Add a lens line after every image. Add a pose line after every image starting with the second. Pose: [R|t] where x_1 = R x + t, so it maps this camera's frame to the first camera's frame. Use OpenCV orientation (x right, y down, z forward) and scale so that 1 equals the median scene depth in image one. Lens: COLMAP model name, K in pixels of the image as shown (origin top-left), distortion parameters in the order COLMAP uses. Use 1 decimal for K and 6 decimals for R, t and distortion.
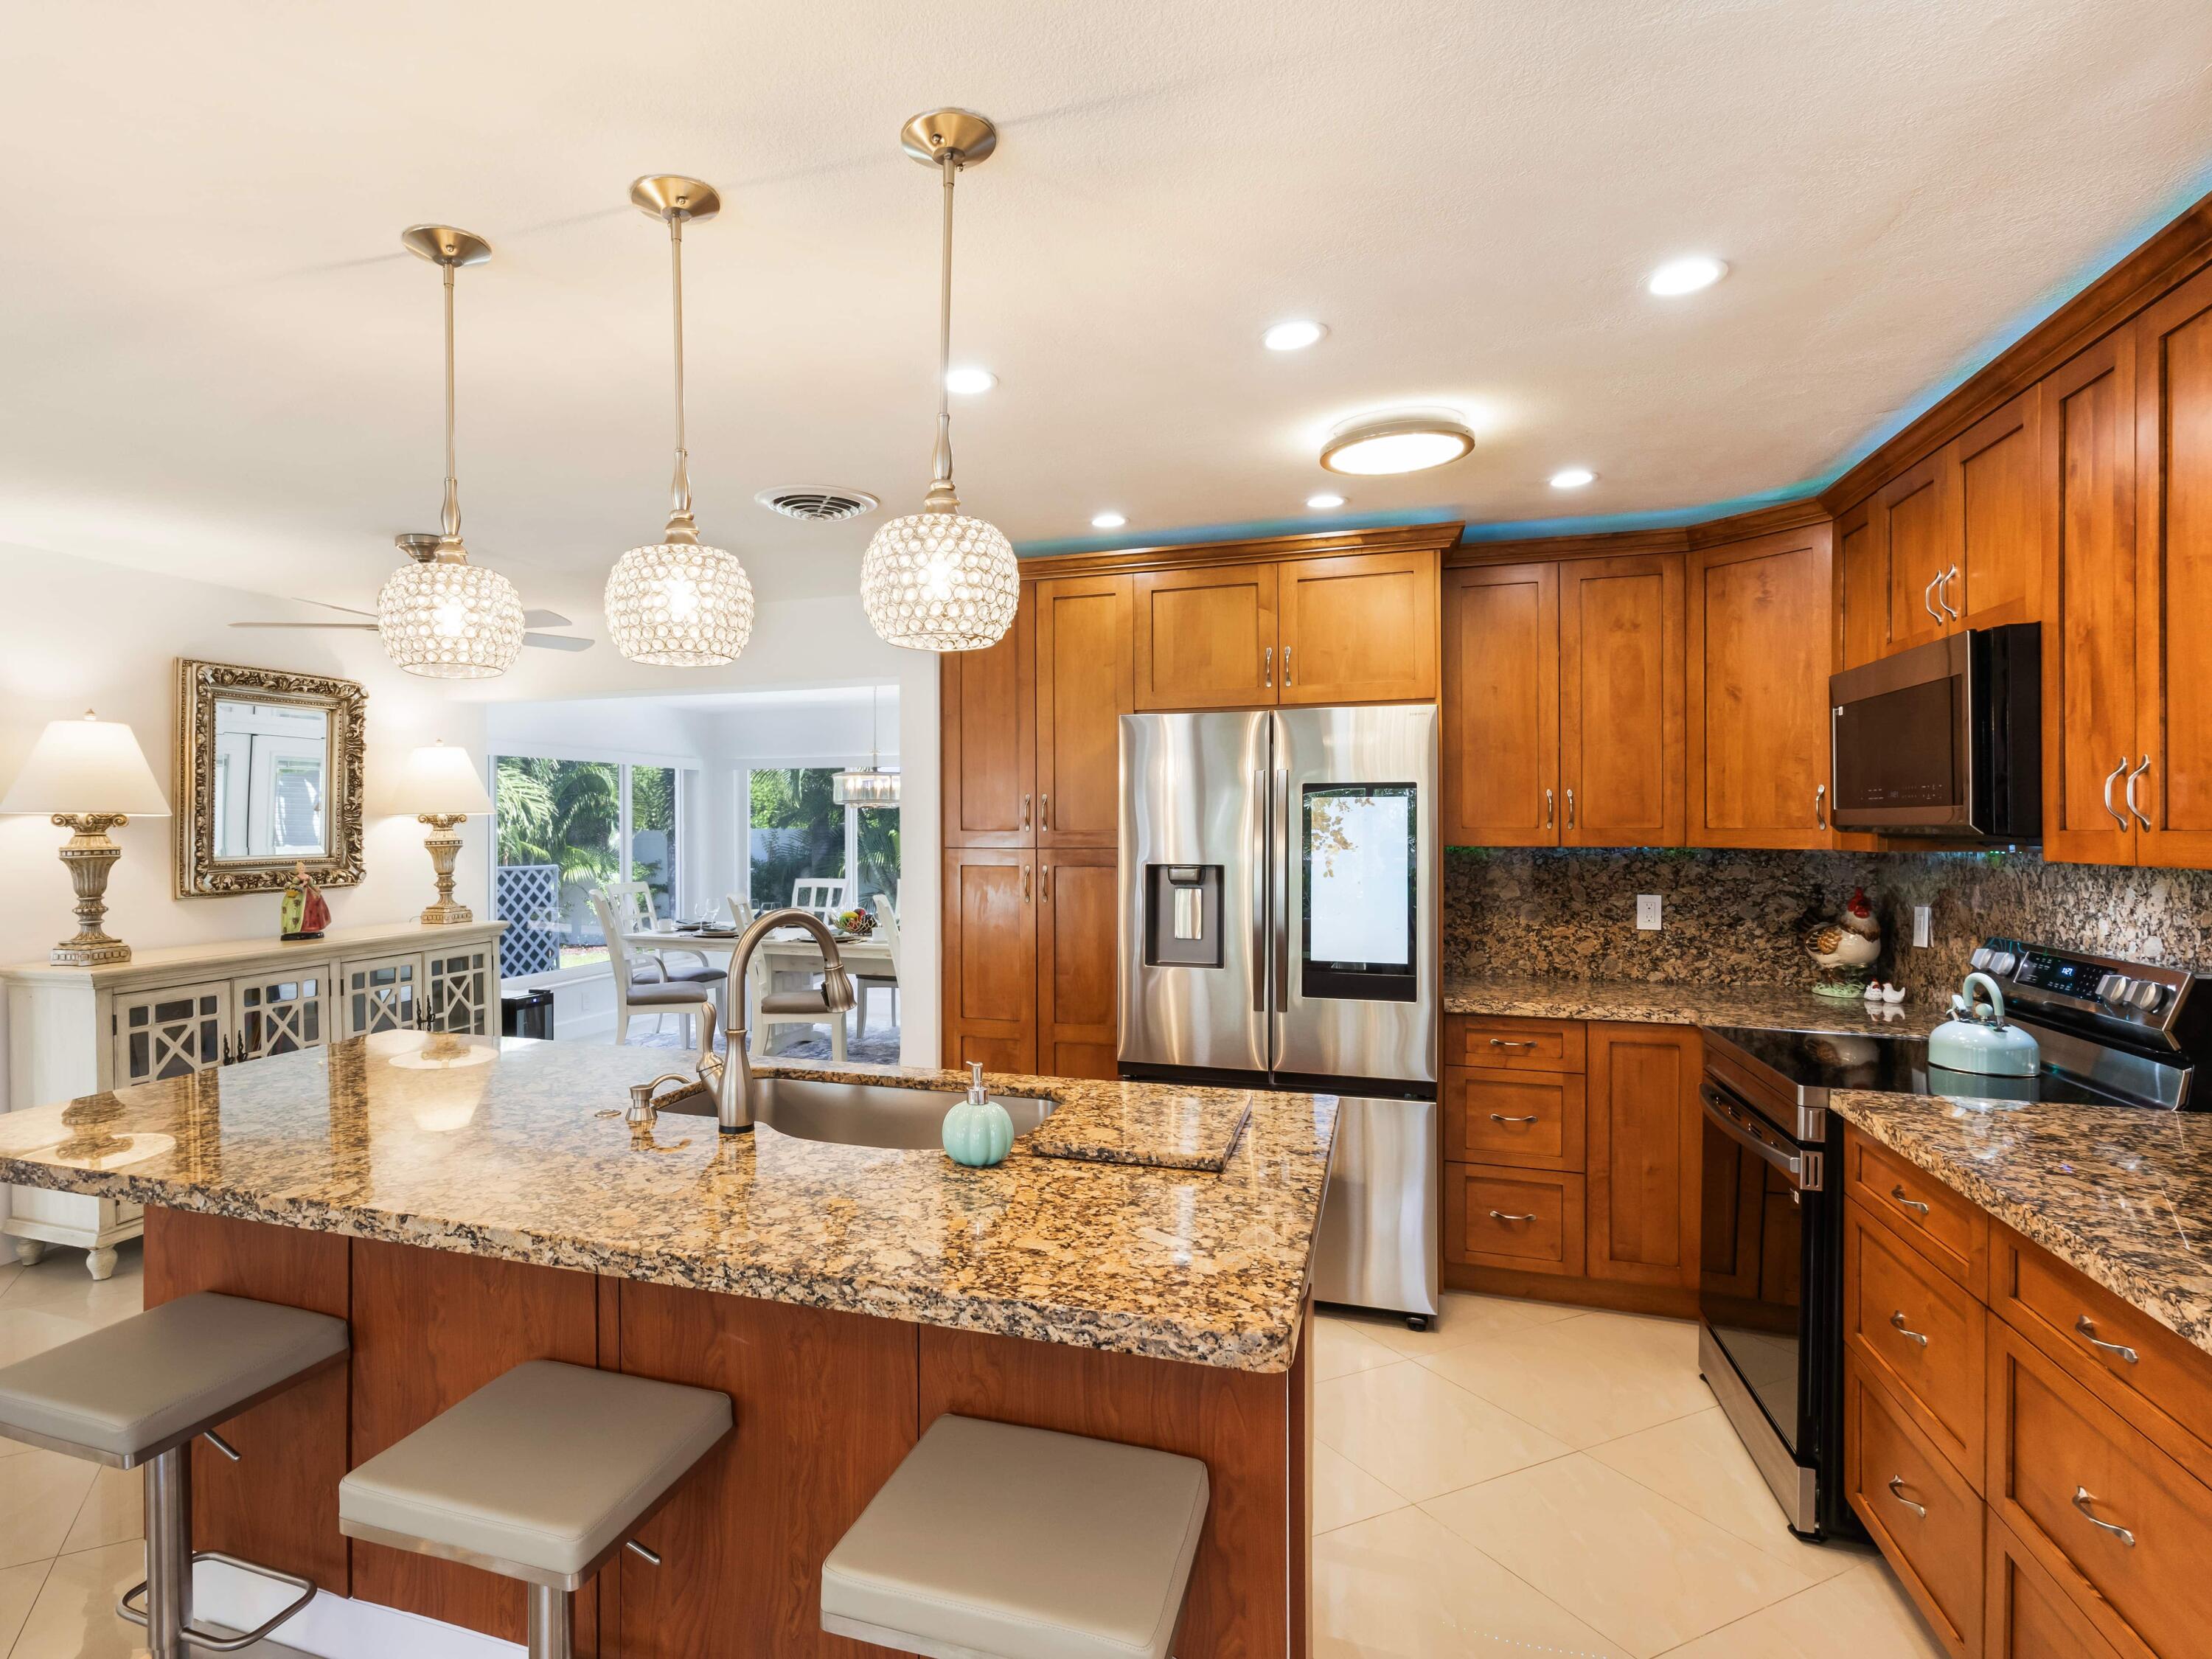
lens RADIAL K [[1157.8, 0, 1106.0], [0, 1157.8, 829.5], [0, 0, 1]] dist [0.001177, 0.000272]
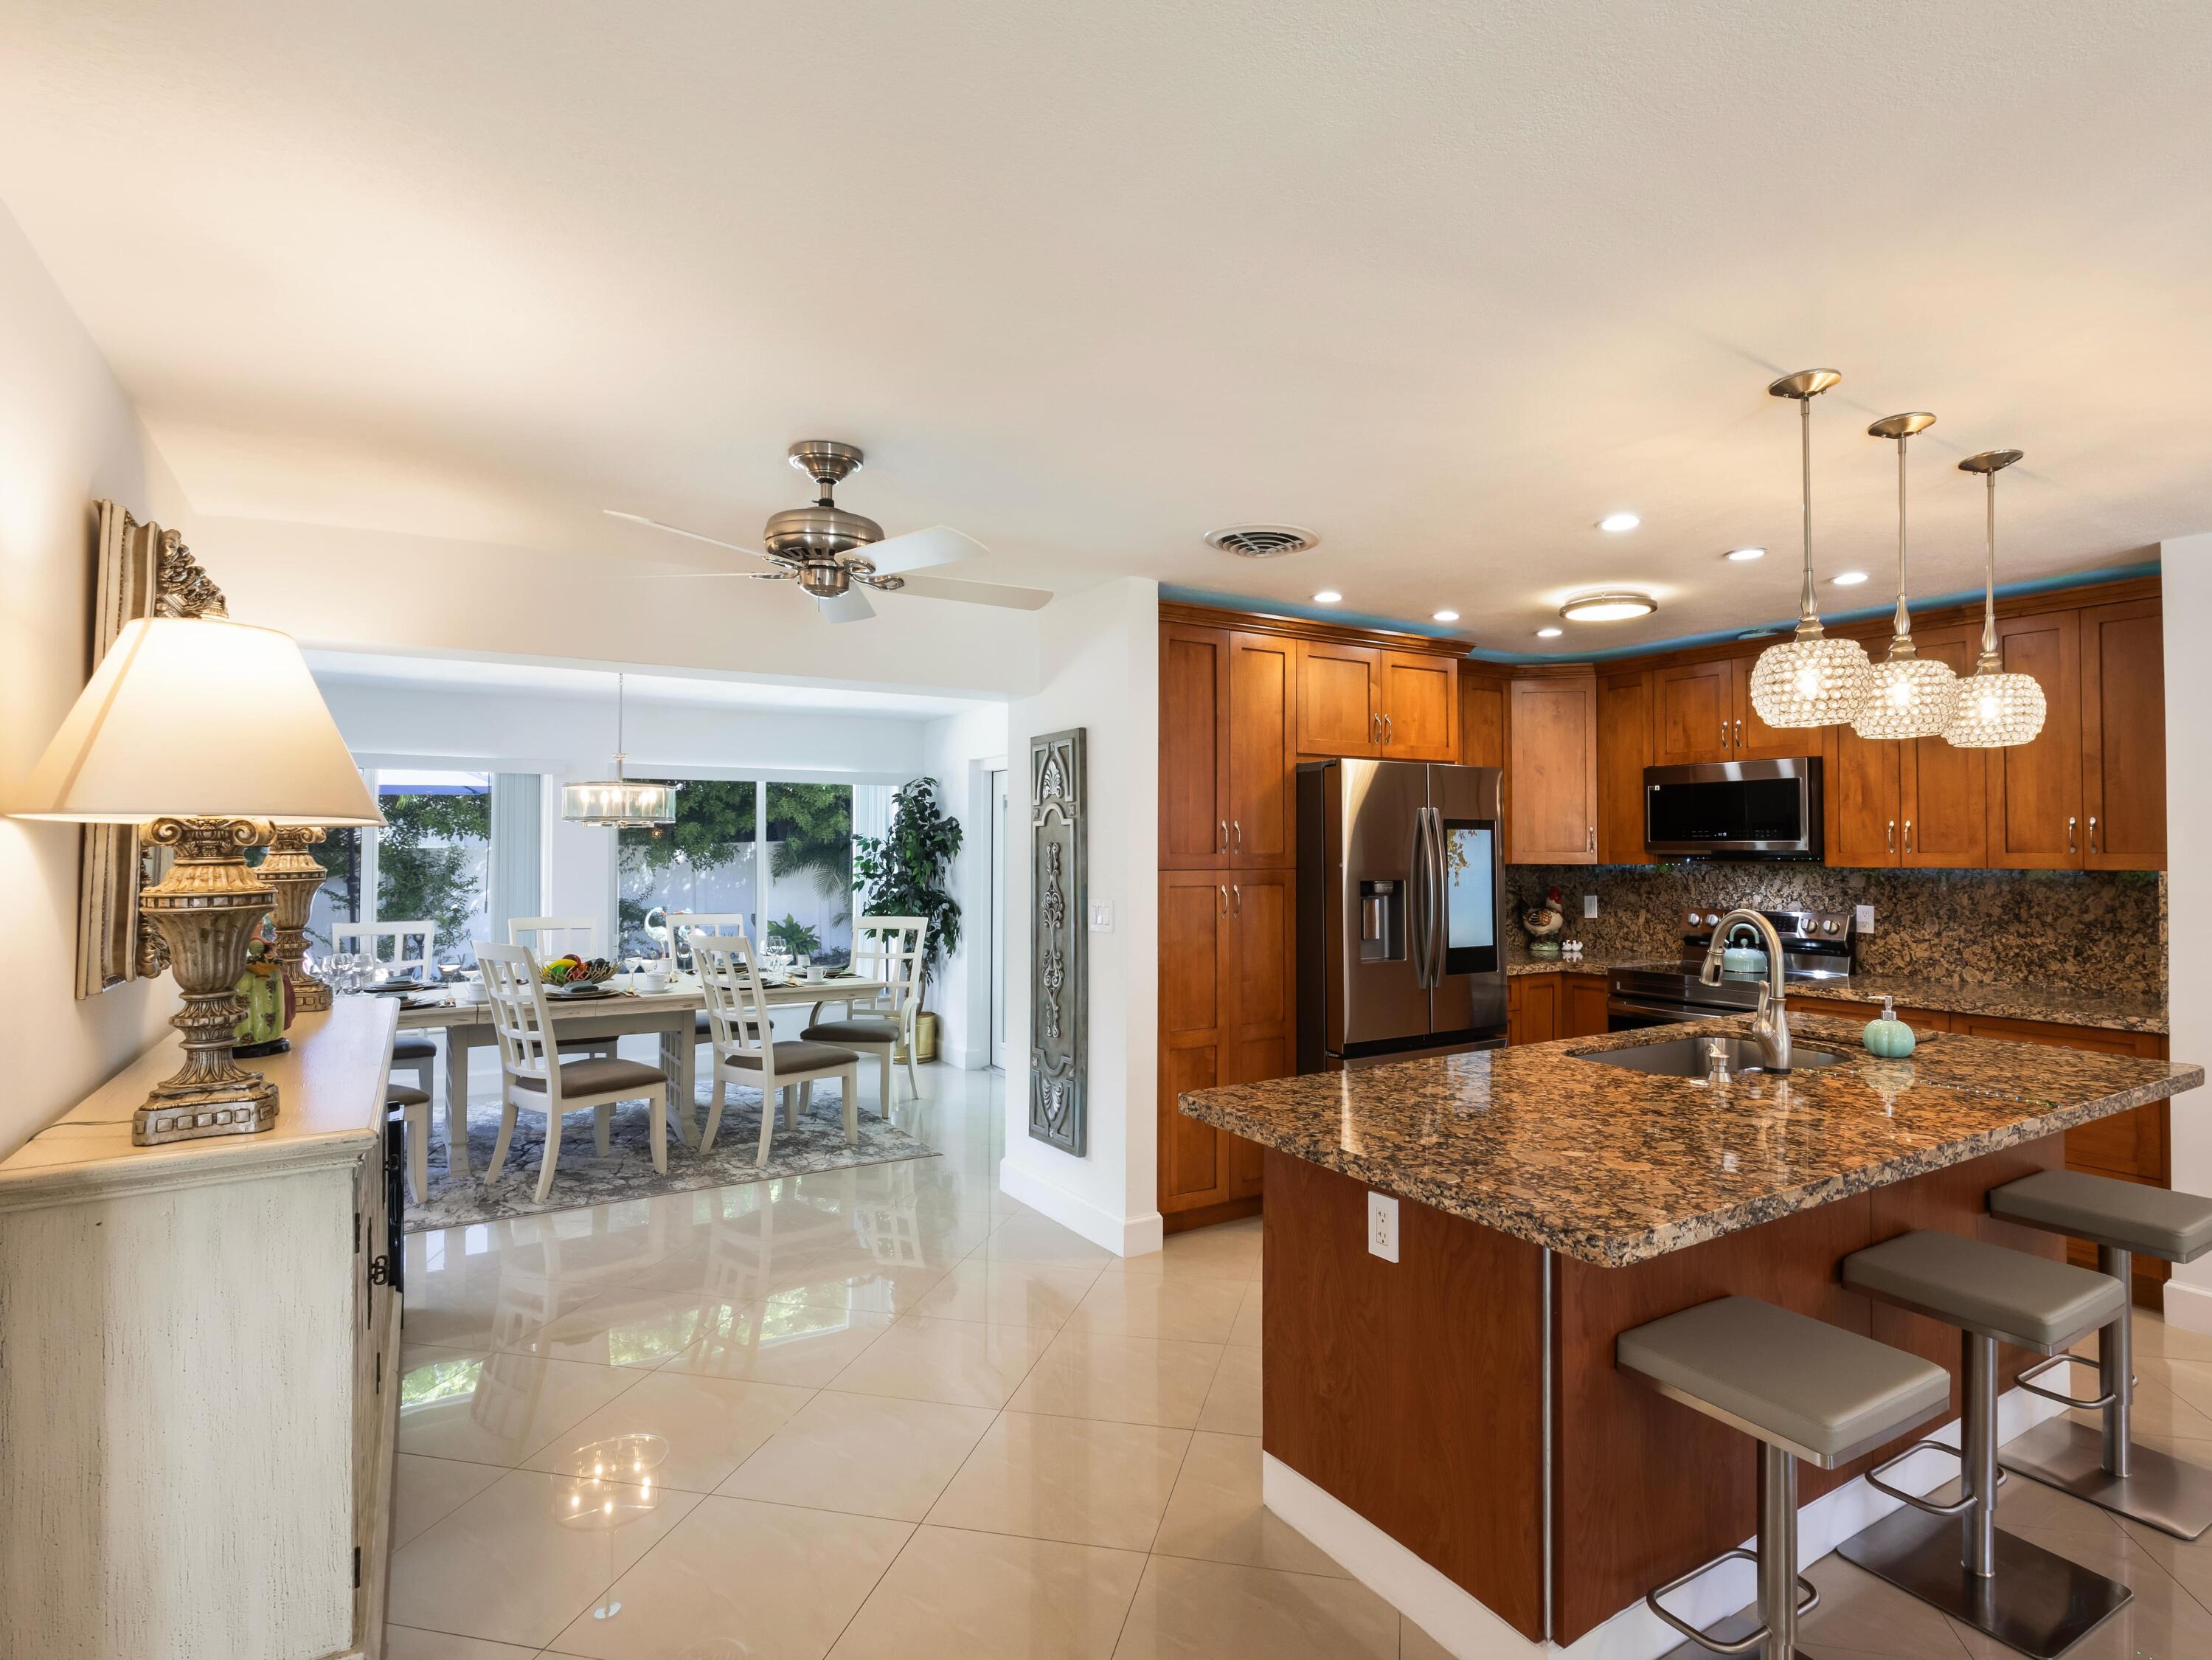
lens RADIAL K [[1132.1, 0, 1106.0], [0, 1132.1, 830.0], [0, 0, 1]] dist [-0.000931, -0.000077]
pose [[0.633579, 0.016227, 0.773508, -1.103185], [-0.000191, 0.999783, -0.020817, 0.001843], [-0.773678, 0.013041, 0.633445, 0.457163]]
